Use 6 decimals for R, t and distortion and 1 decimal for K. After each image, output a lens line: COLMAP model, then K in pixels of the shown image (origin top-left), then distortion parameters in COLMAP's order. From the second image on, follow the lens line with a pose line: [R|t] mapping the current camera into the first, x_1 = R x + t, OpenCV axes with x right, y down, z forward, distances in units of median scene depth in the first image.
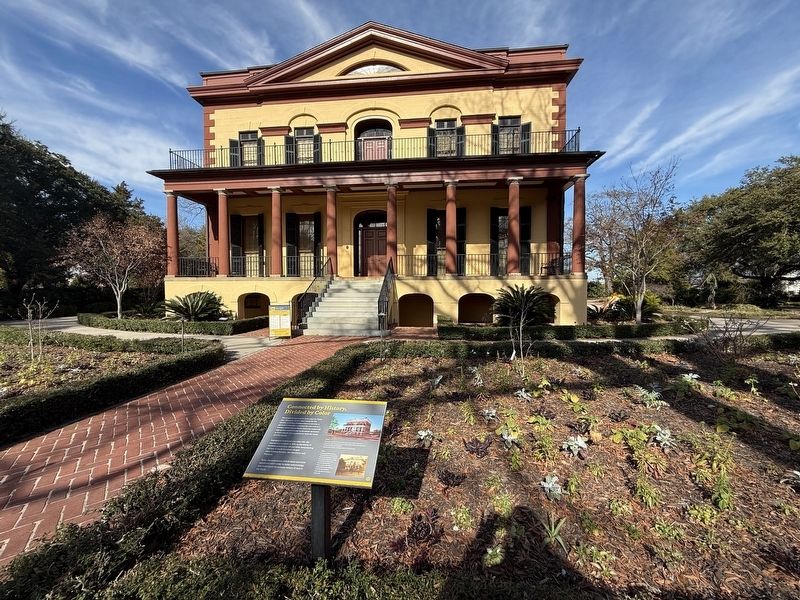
lens RADIAL K [[322.2, 0, 399.7], [0, 322.2, 303.2], [0, 0, 1]] dist [-0.003884, 0.000318]
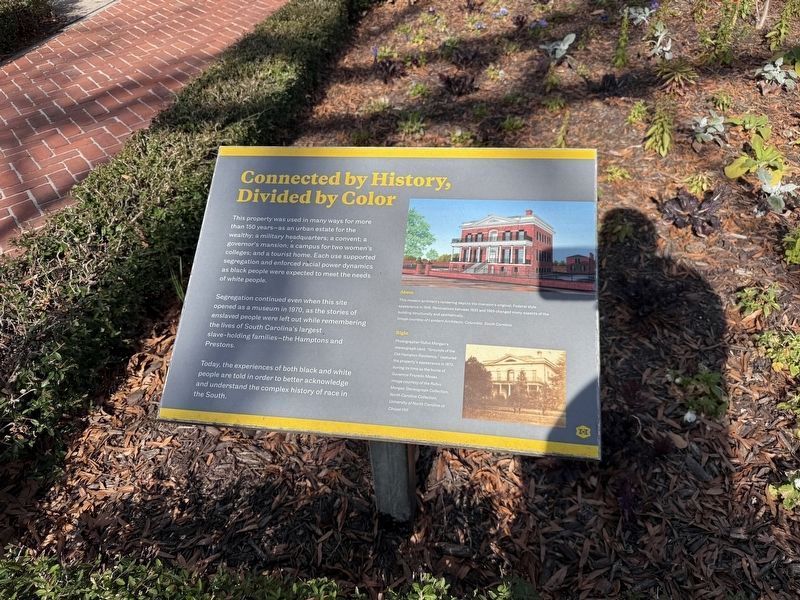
lens RADIAL K [[569.1, 0, 401.9], [0, 569.1, 297.3], [0, 0, 1]] dist [0.021569, -0.034862]
pose [[0.998829, -0.035619, -0.032748, -0.124453], [0.048168, 0.796101, 0.603244, 0.067329], [0.004584, -0.604115, 0.796884, 0.343652]]
